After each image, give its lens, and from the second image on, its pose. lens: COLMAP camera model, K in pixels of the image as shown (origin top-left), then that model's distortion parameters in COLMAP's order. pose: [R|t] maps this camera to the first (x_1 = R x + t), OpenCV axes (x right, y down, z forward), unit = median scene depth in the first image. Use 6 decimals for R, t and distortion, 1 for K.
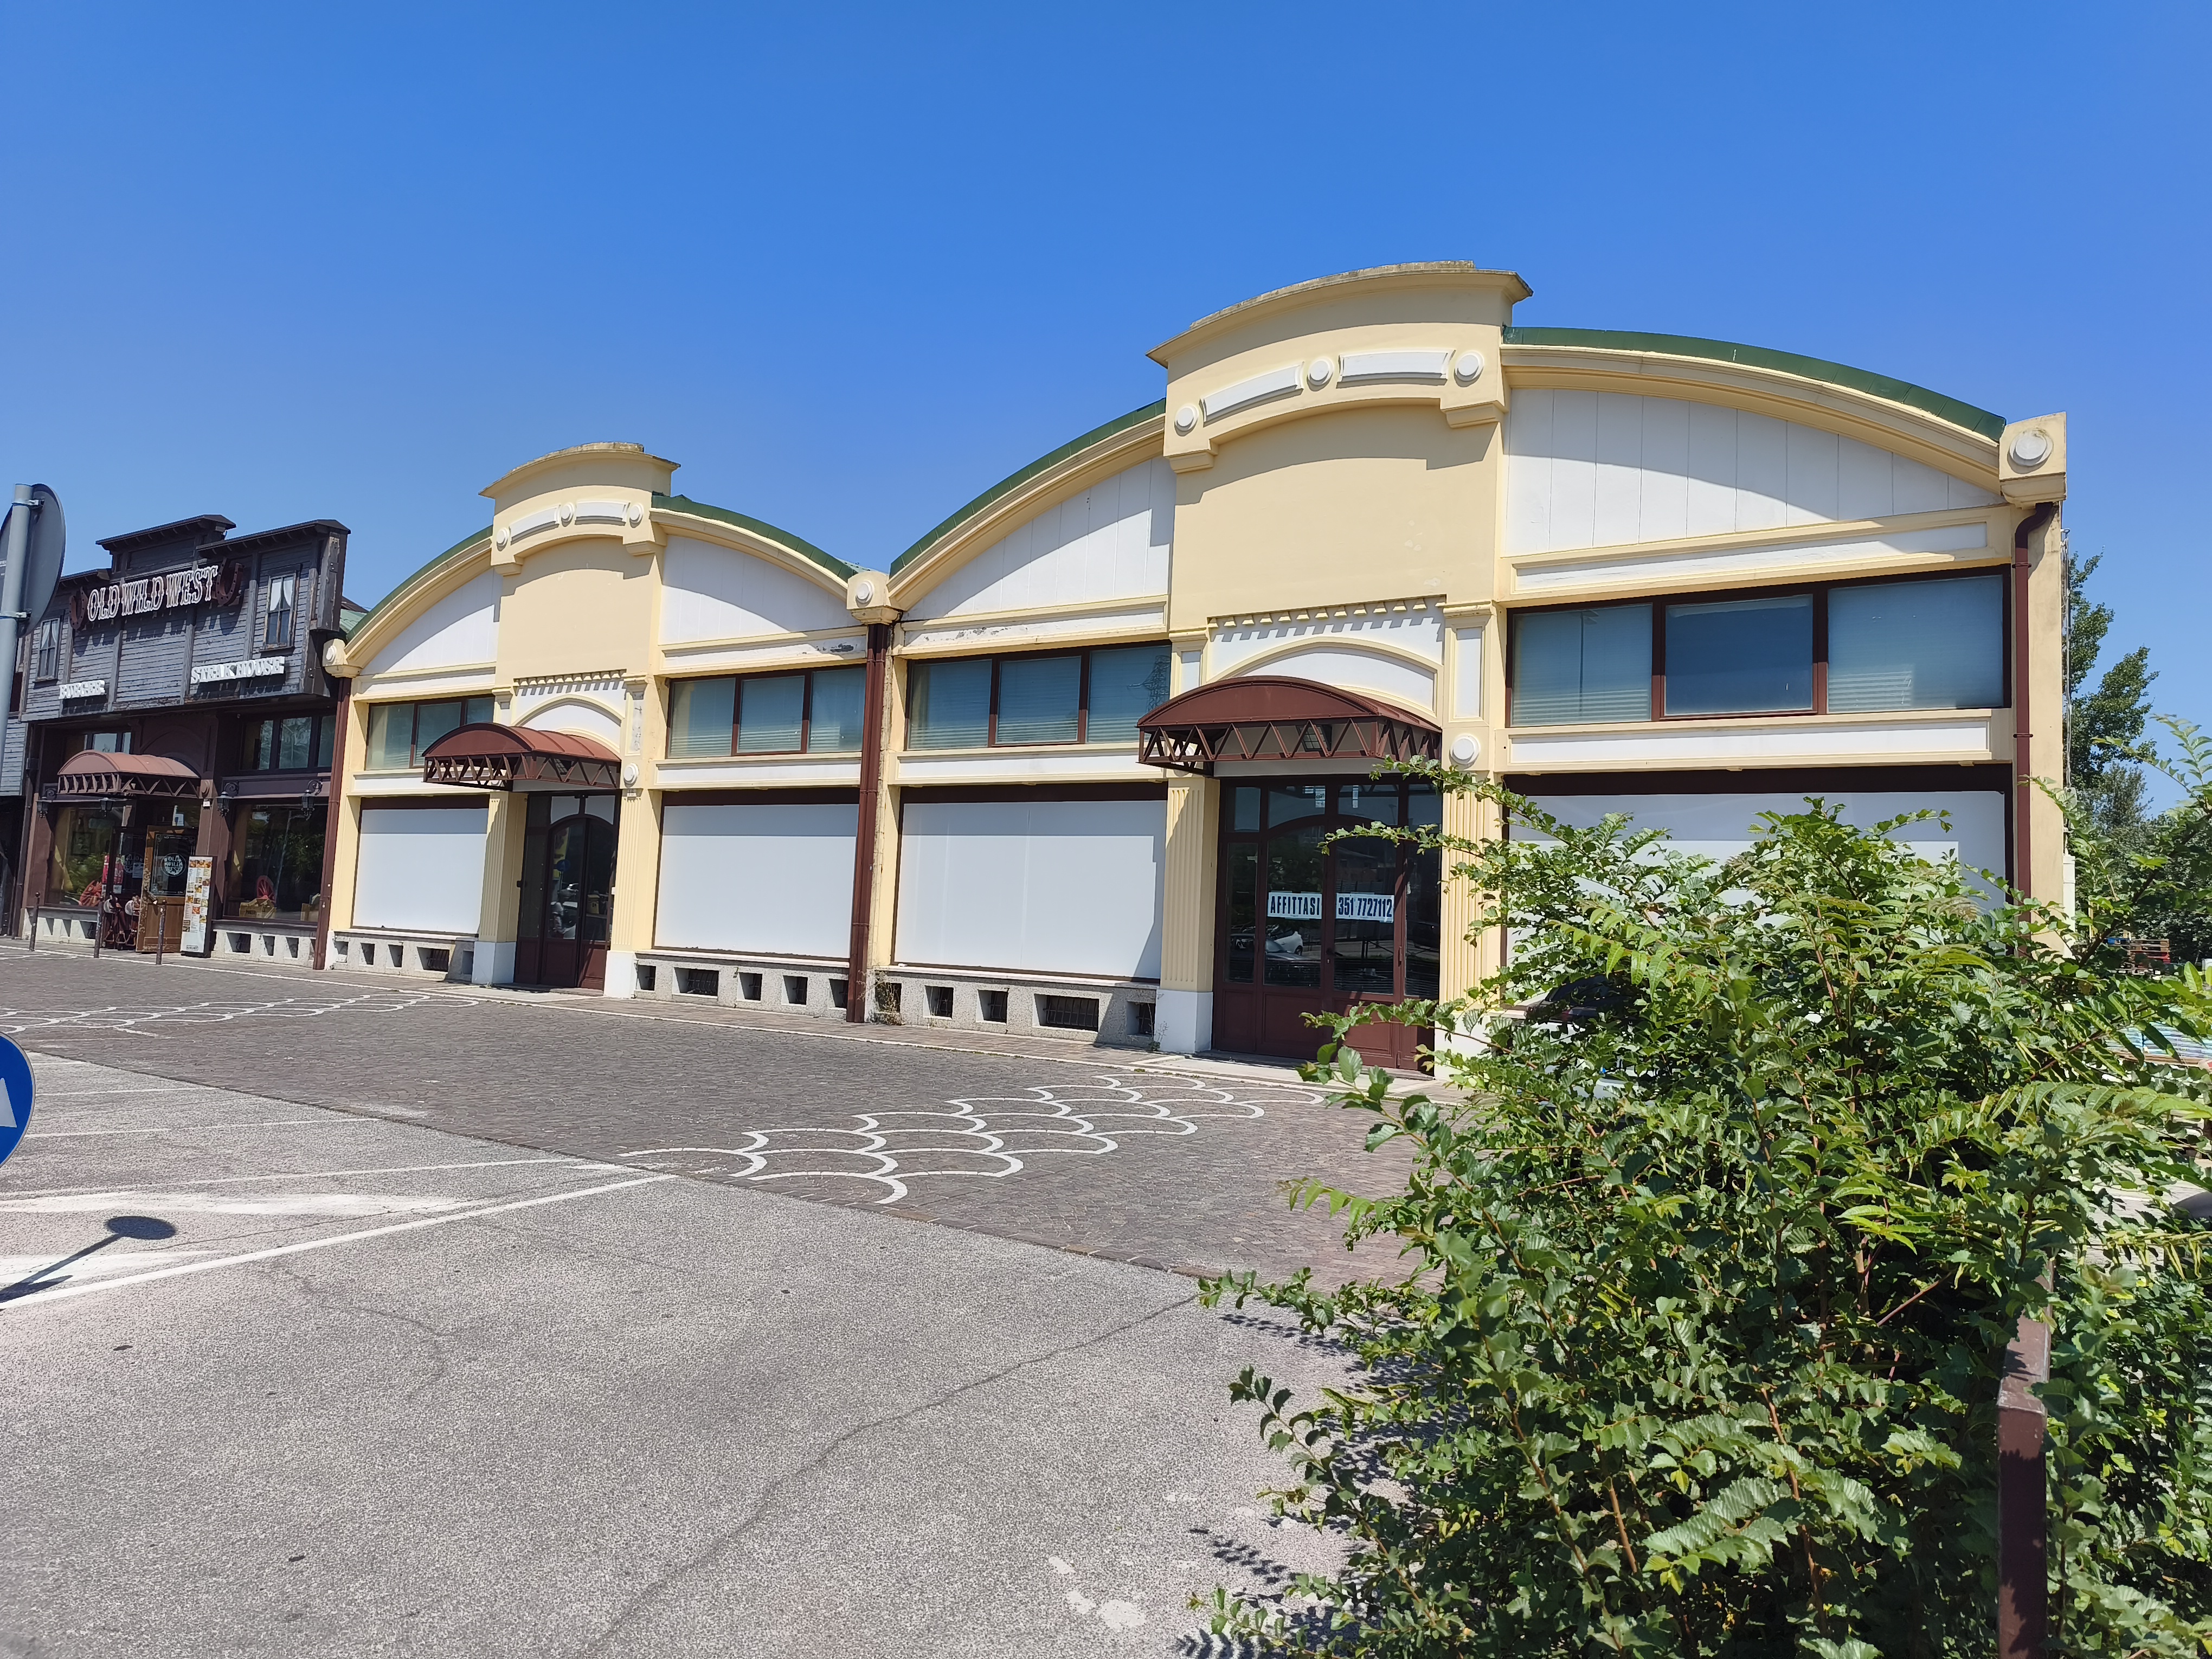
lens RADIAL K [[1462.8, 0, 1107.2], [0, 1462.8, 809.6], [0, 0, 1]] dist [0.001008, 0.000148]
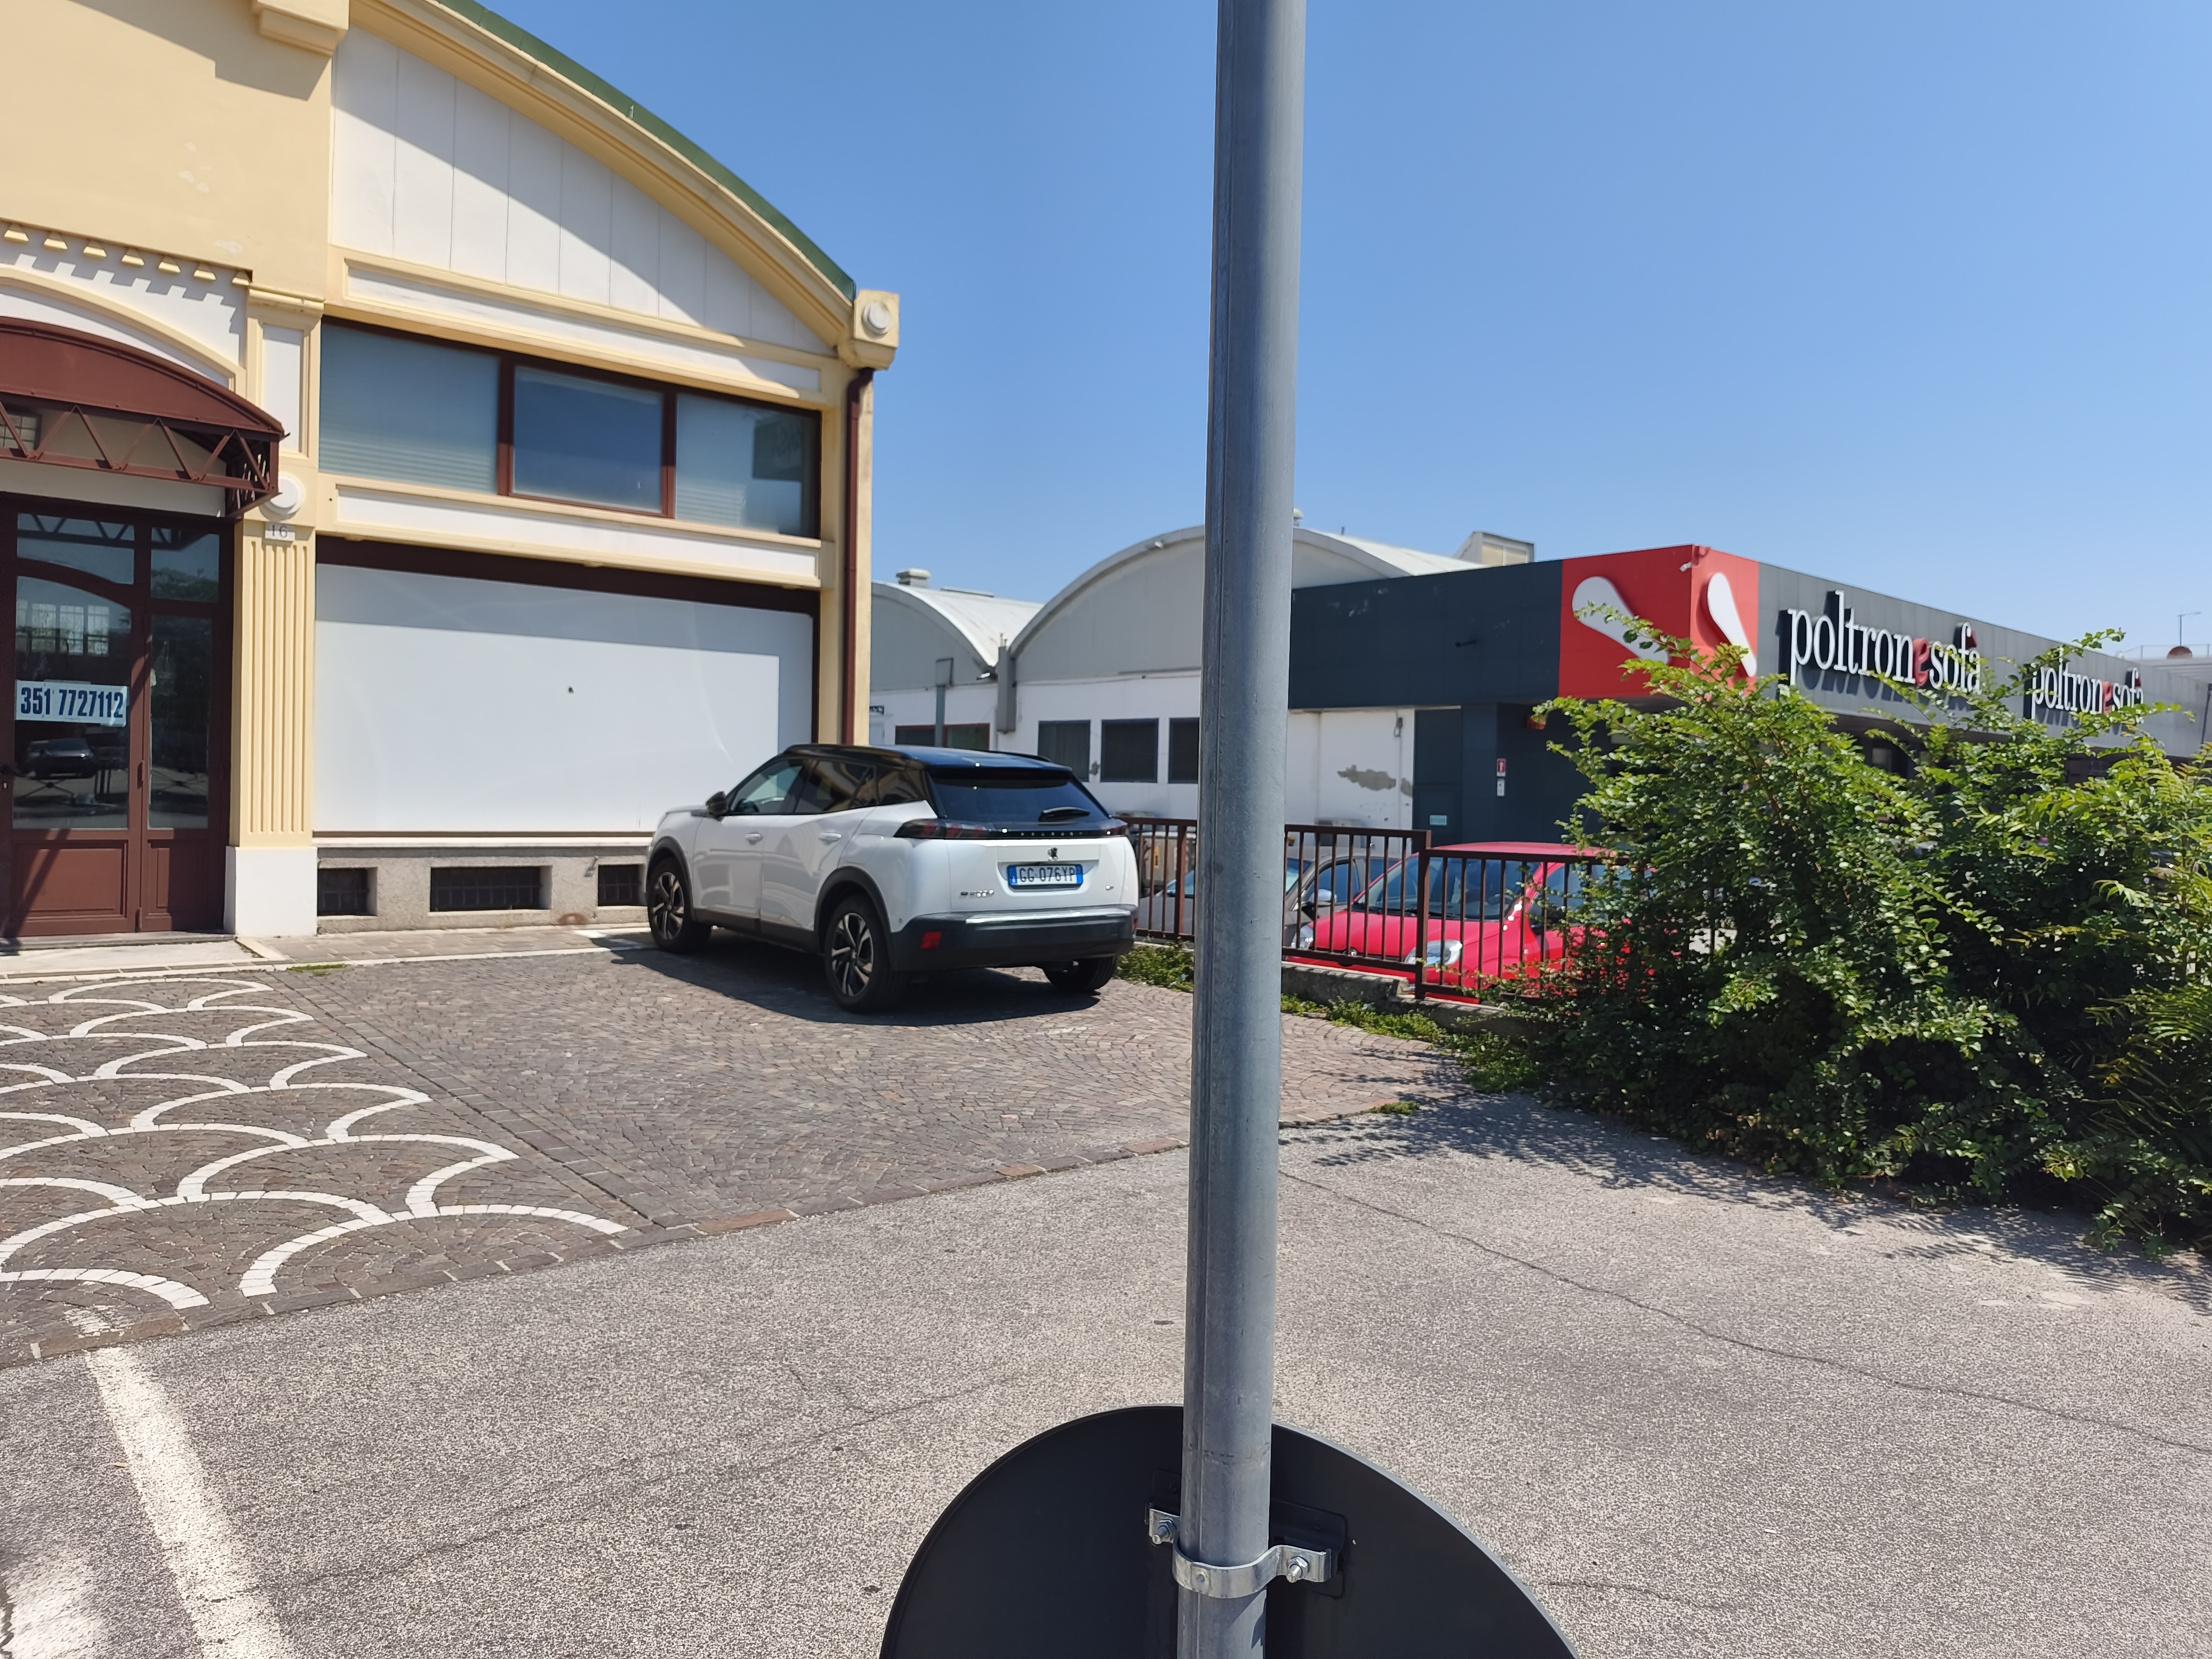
lens RADIAL K [[1510.1, 0, 1108.0], [0, 1510.1, 802.8], [0, 0, 1]] dist [-0.009334, 0.004271]
pose [[0.280465, -0.047227, 0.958702, -0.287667], [-0.085821, 0.993555, 0.074050, 0.016707], [-0.956020, -0.103045, 0.274605, 0.287822]]
